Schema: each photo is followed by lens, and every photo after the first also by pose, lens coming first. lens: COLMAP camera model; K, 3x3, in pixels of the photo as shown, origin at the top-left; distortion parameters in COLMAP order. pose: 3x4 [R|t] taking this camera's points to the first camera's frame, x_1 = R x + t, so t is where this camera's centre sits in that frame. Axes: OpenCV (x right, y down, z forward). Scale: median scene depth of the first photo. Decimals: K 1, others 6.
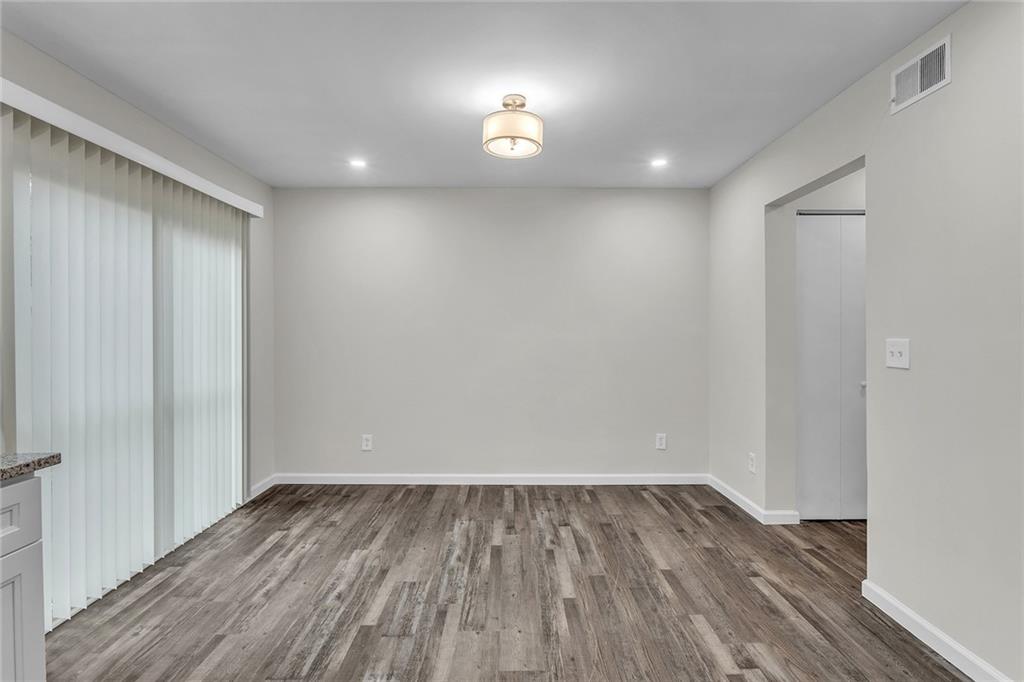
lens RADIAL K [[497.3, 0, 514.5], [0, 497.3, 334.8], [0, 0, 1]] dist [-0.004189, -0.000119]
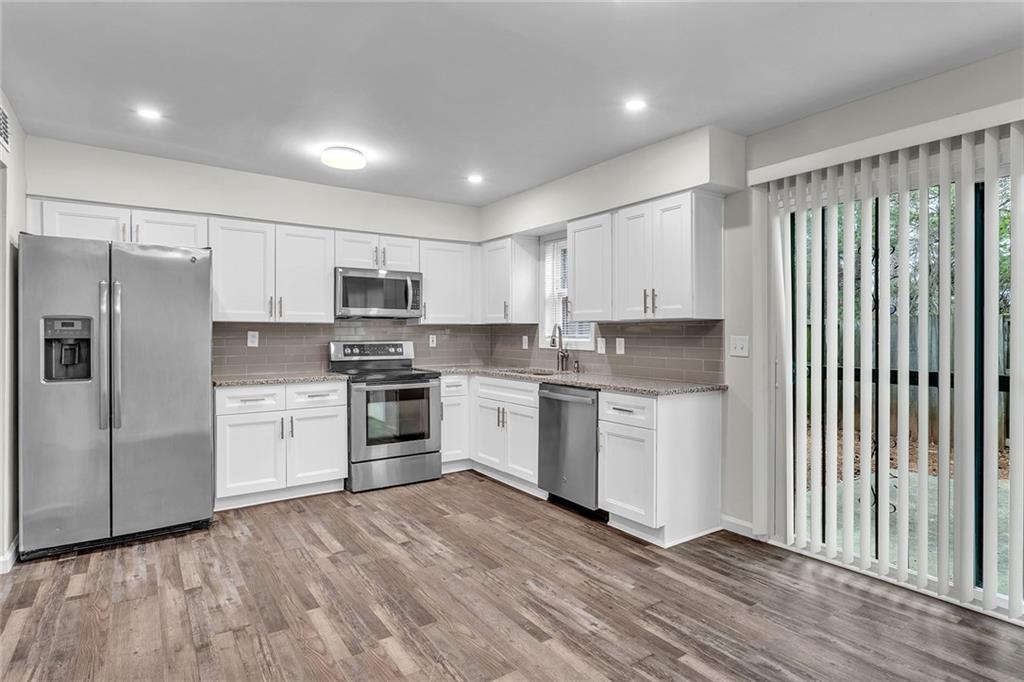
lens RADIAL K [[545.6, 0, 506.5], [0, 545.6, 340.2], [0, 0, 1]] dist [-0.002250, 0.001136]
pose [[-0.833676, 0.009791, -0.552167, 0.394589], [-0.001800, 0.999789, 0.020447, -0.000835], [0.552251, 0.018040, -0.833483, 1.281453]]
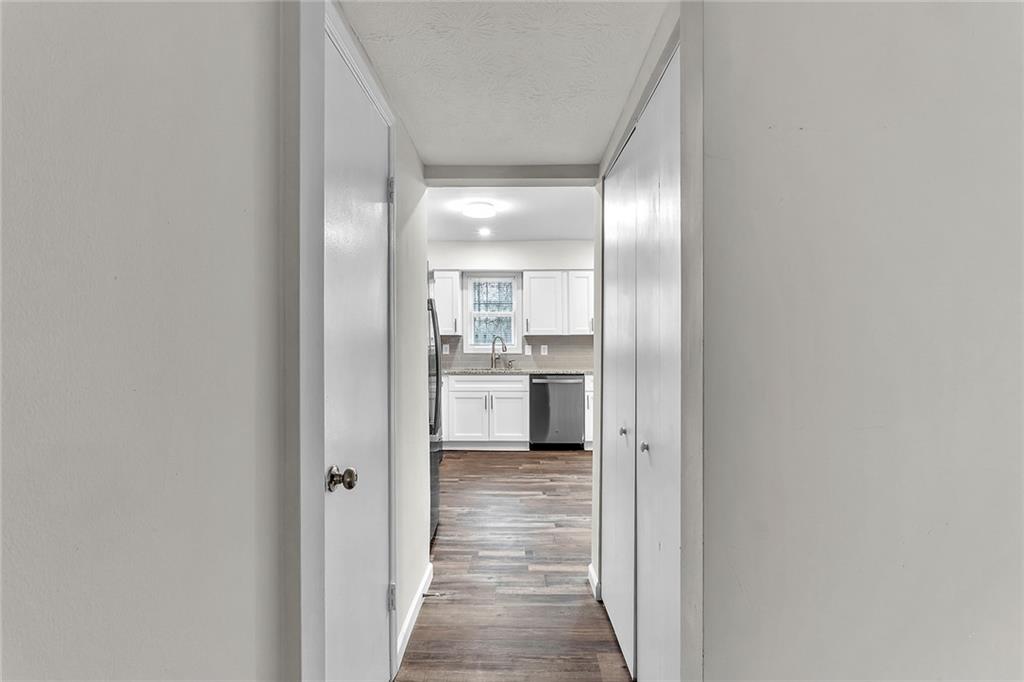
lens RADIAL K [[509.2, 0, 500.3], [0, 509.2, 339.8], [0, 0, 1]] dist [-0.000987, 0.000052]
pose [[-0.032887, 0.004723, -0.999448, 1.617374], [-0.001413, 0.999988, 0.004772, -0.010690], [0.999458, 0.001569, -0.032880, 0.069079]]
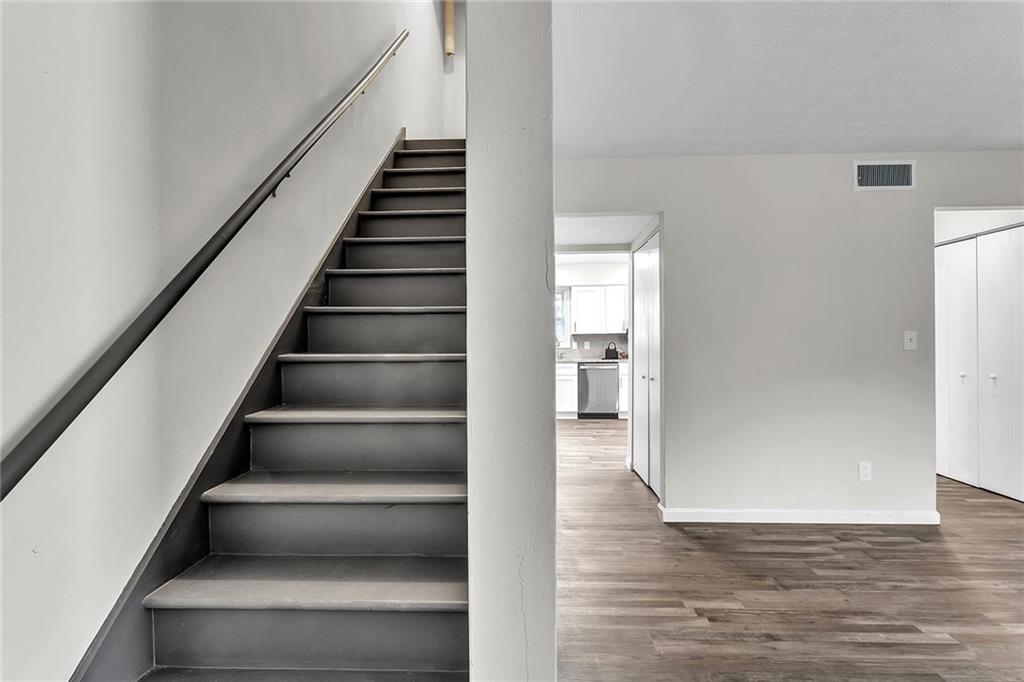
lens RADIAL K [[532.0, 0, 511.9], [0, 532.0, 335.2], [0, 0, 1]] dist [-0.002694, 0.000374]
pose [[-0.050502, -0.003177, -0.998719, 2.526363], [0.003394, 0.999989, -0.003352, -0.004074], [0.998718, -0.003559, -0.050490, -0.098000]]
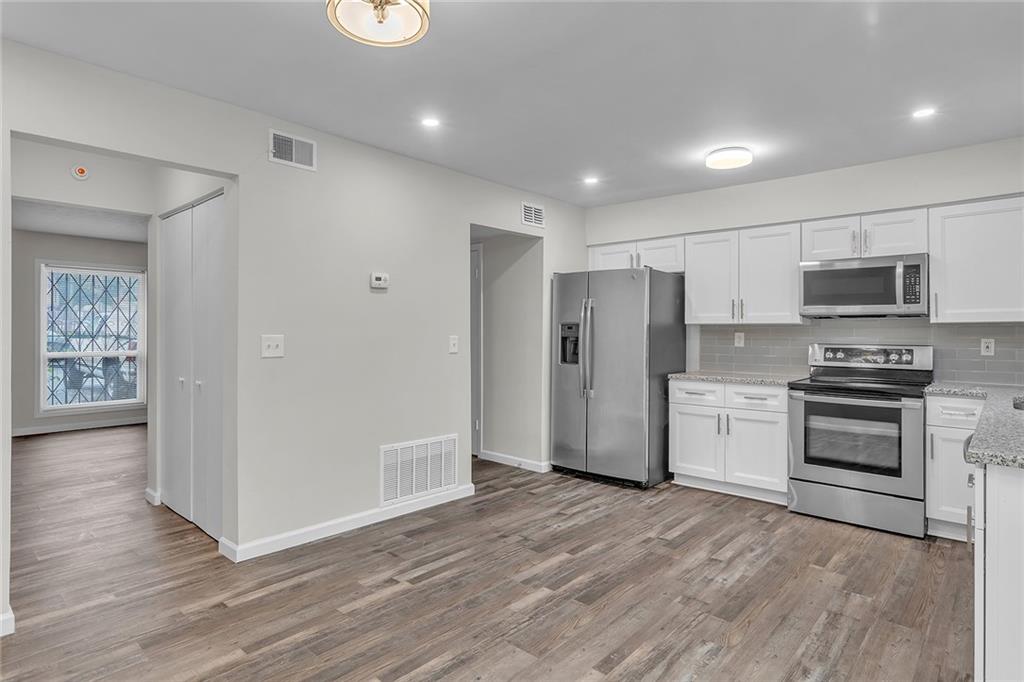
lens RADIAL K [[543.7, 0, 510.4], [0, 543.7, 330.4], [0, 0, 1]] dist [0.002738, -0.001381]
pose [[-0.731157, 0.000709, 0.682209, -0.516917], [0.002658, 0.999995, 0.001810, -0.004103], [-0.682204, 0.003136, -0.731155, 1.269106]]
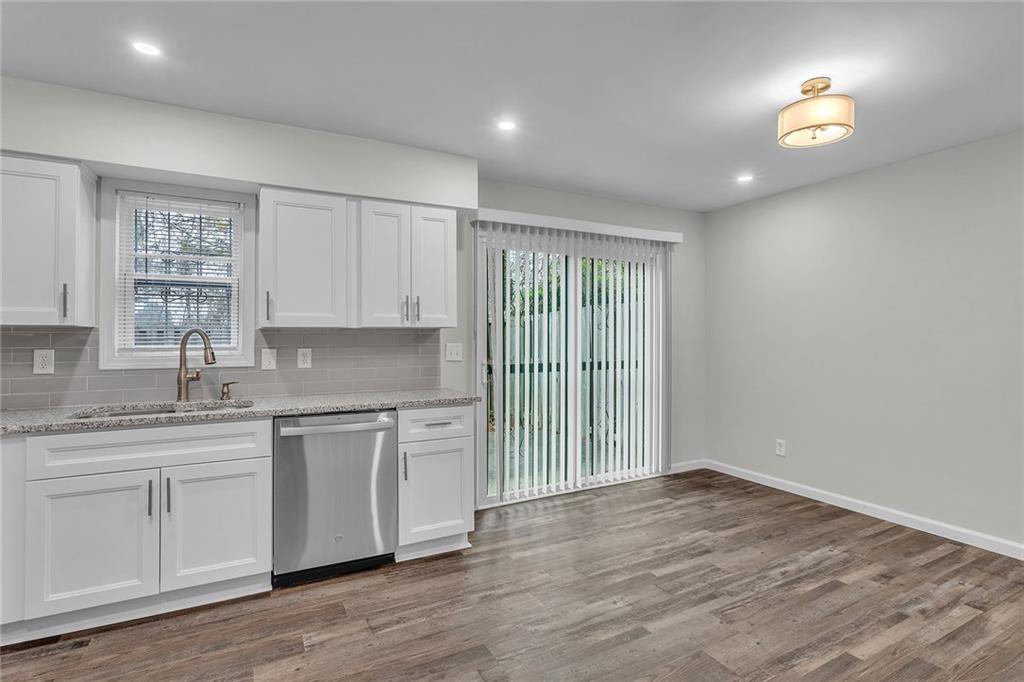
lens RADIAL K [[497.9, 0, 511.2], [0, 497.9, 337.5], [0, 0, 1]] dist [-0.015909, 0.007717]
pose [[0.463034, 0.002525, -0.886337, 0.499547], [-0.005500, 0.999985, -0.000025, -0.003031], [0.886323, 0.004887, 0.463041, 0.086262]]
